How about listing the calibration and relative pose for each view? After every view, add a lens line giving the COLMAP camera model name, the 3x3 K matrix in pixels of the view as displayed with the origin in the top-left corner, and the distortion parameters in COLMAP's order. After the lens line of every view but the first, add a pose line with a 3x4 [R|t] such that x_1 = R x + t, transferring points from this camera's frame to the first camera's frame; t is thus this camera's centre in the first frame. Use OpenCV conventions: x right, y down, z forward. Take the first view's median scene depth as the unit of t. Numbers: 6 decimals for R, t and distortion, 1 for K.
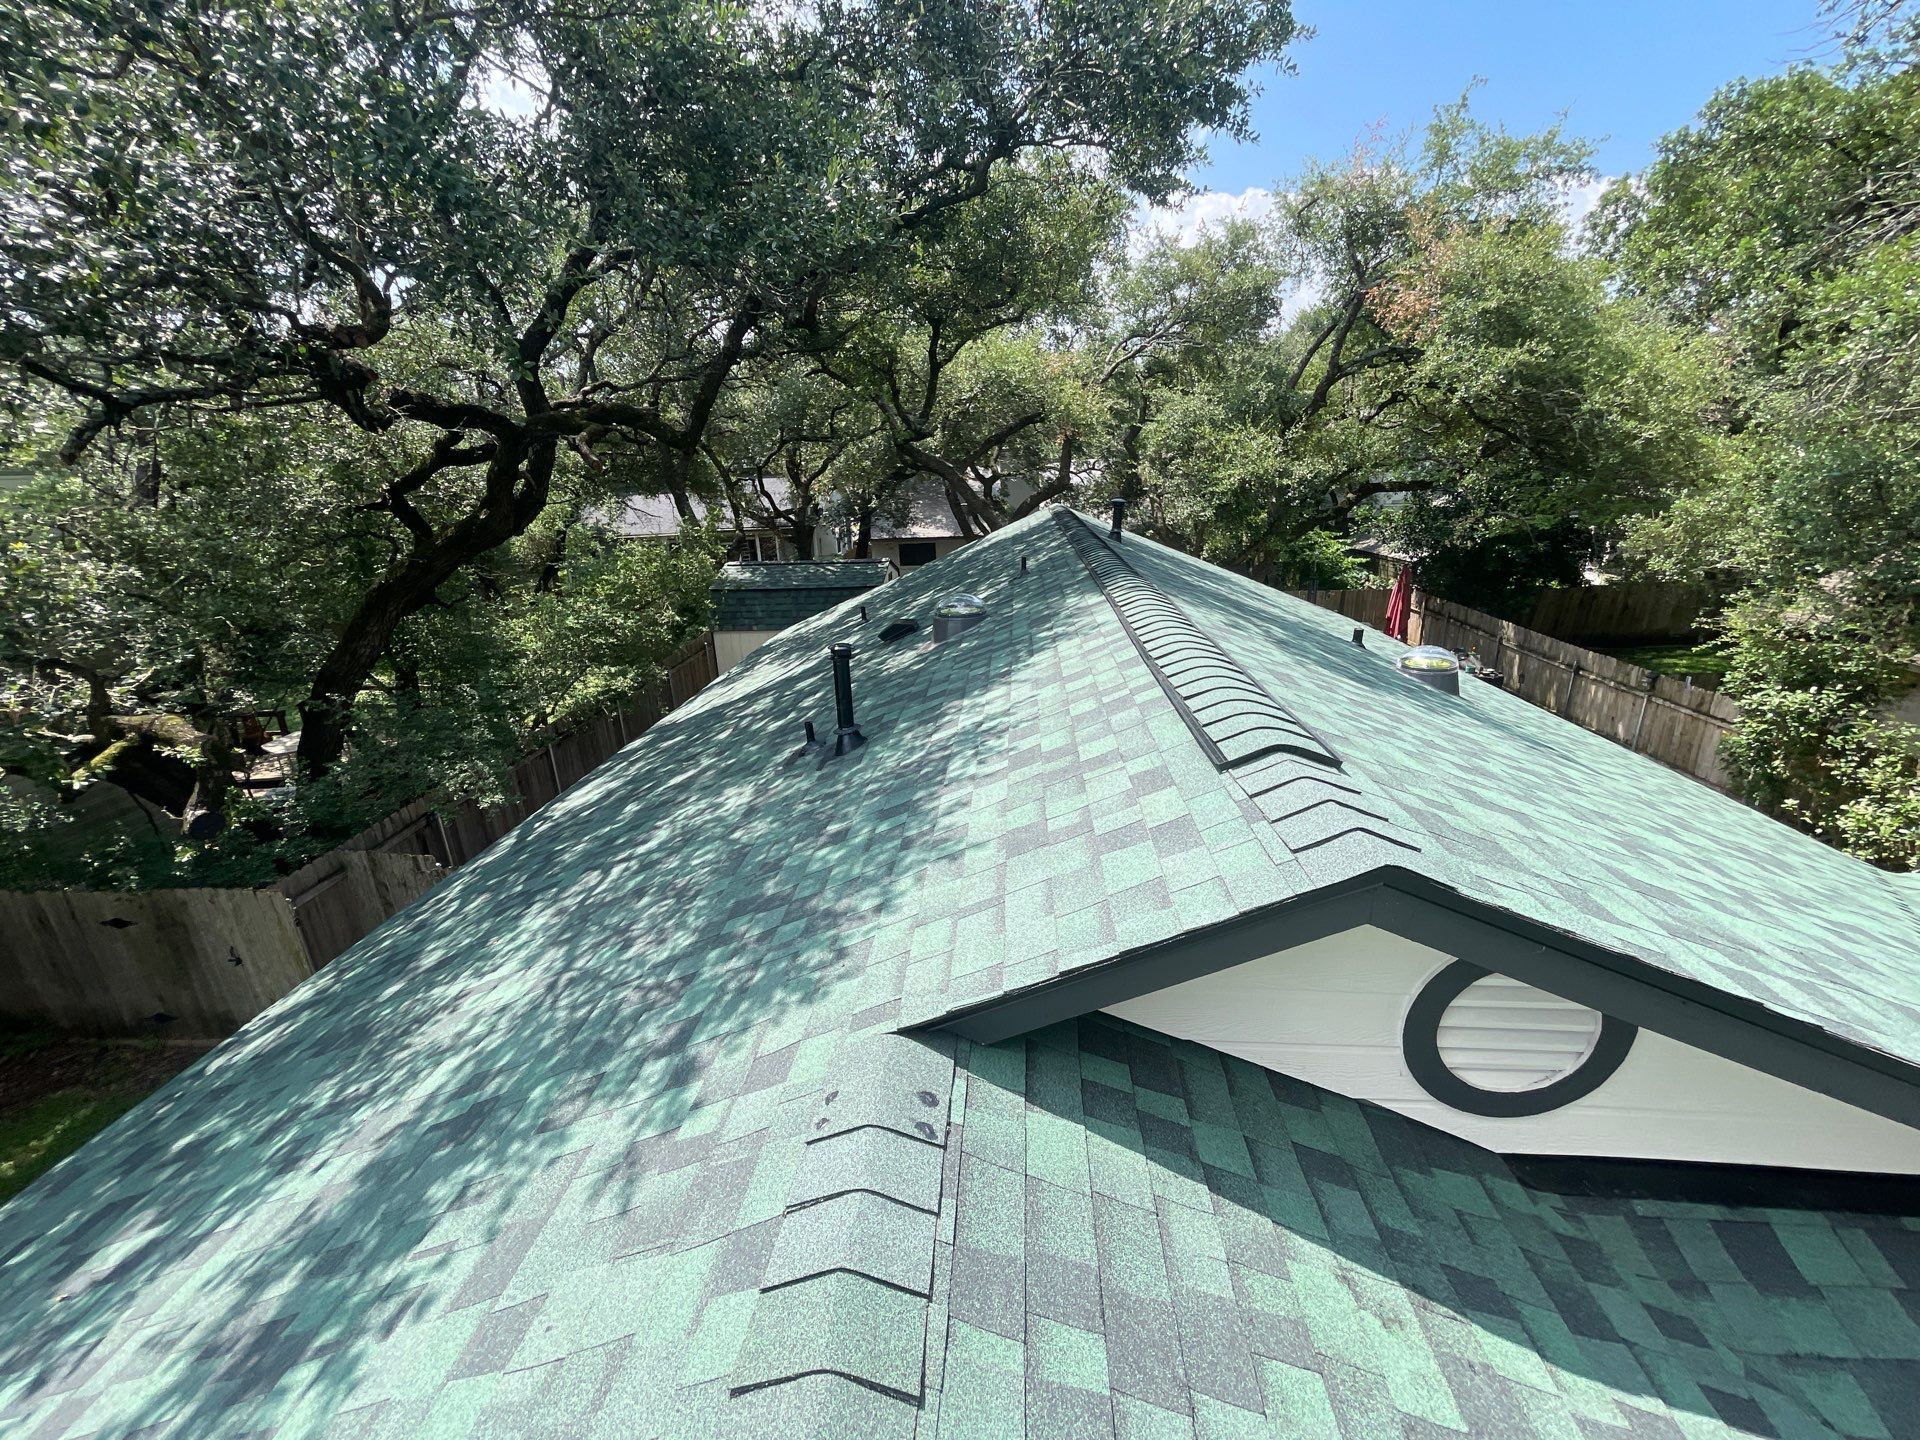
lens RADIAL K [[772.7, 0, 965.0], [0, 772.7, 724.2], [0, 0, 1]] dist [-0.000062, 0.000075]
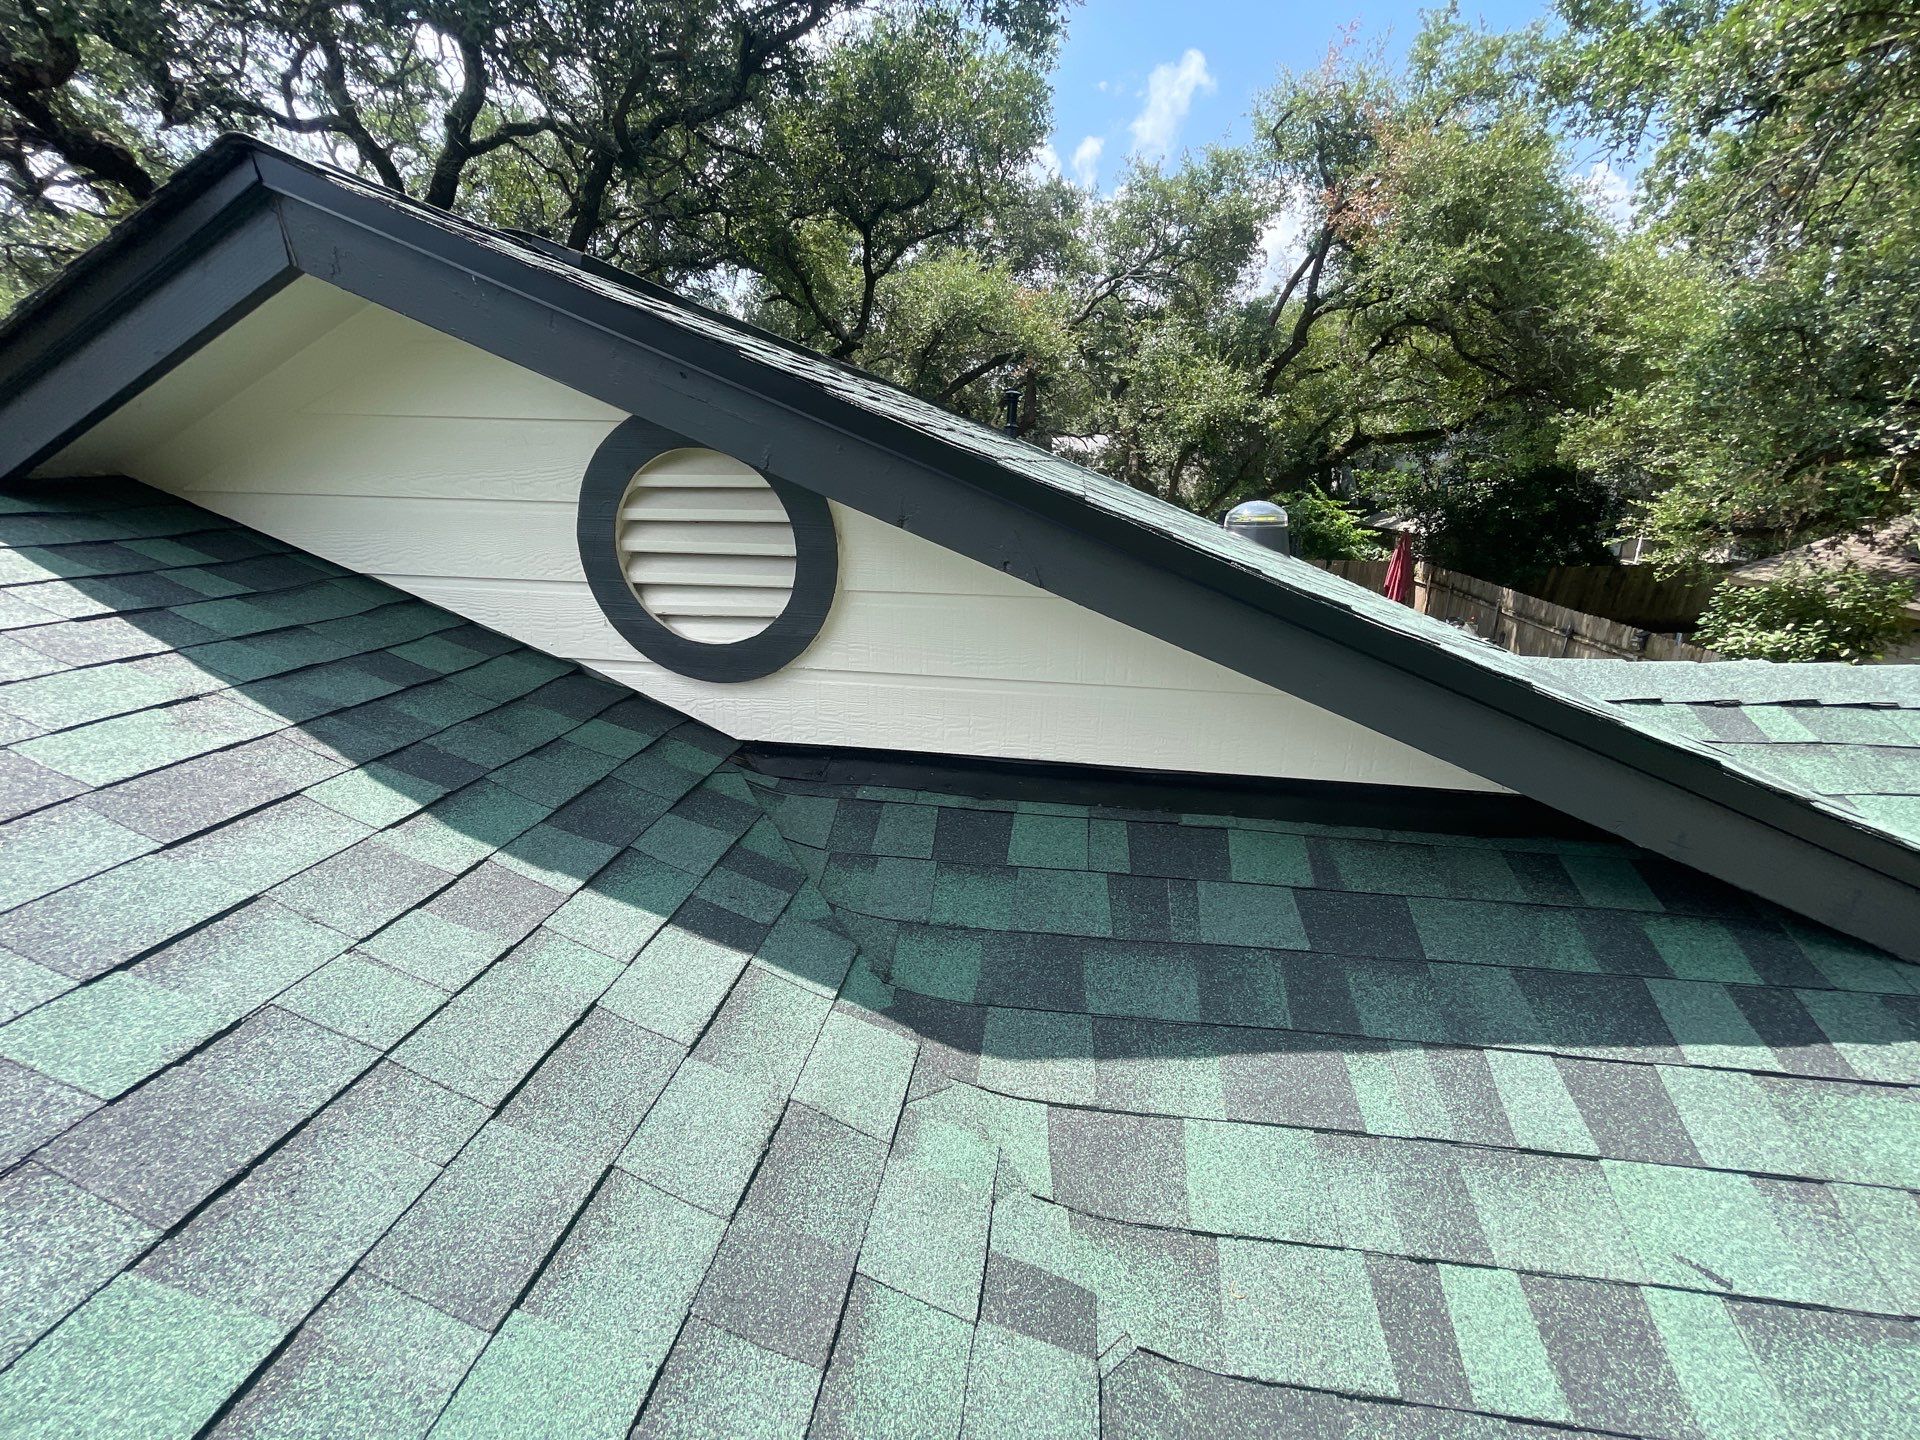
lens RADIAL K [[772.7, 0, 963.9], [0, 772.7, 720.7], [0, 0, 1]] dist [-0.000062, 0.000075]
pose [[0.996214, 0.052502, -0.069292, 0.284589], [-0.052955, 0.998586, -0.004720, 0.153295], [0.068946, 0.008371, 0.997585, 0.062335]]
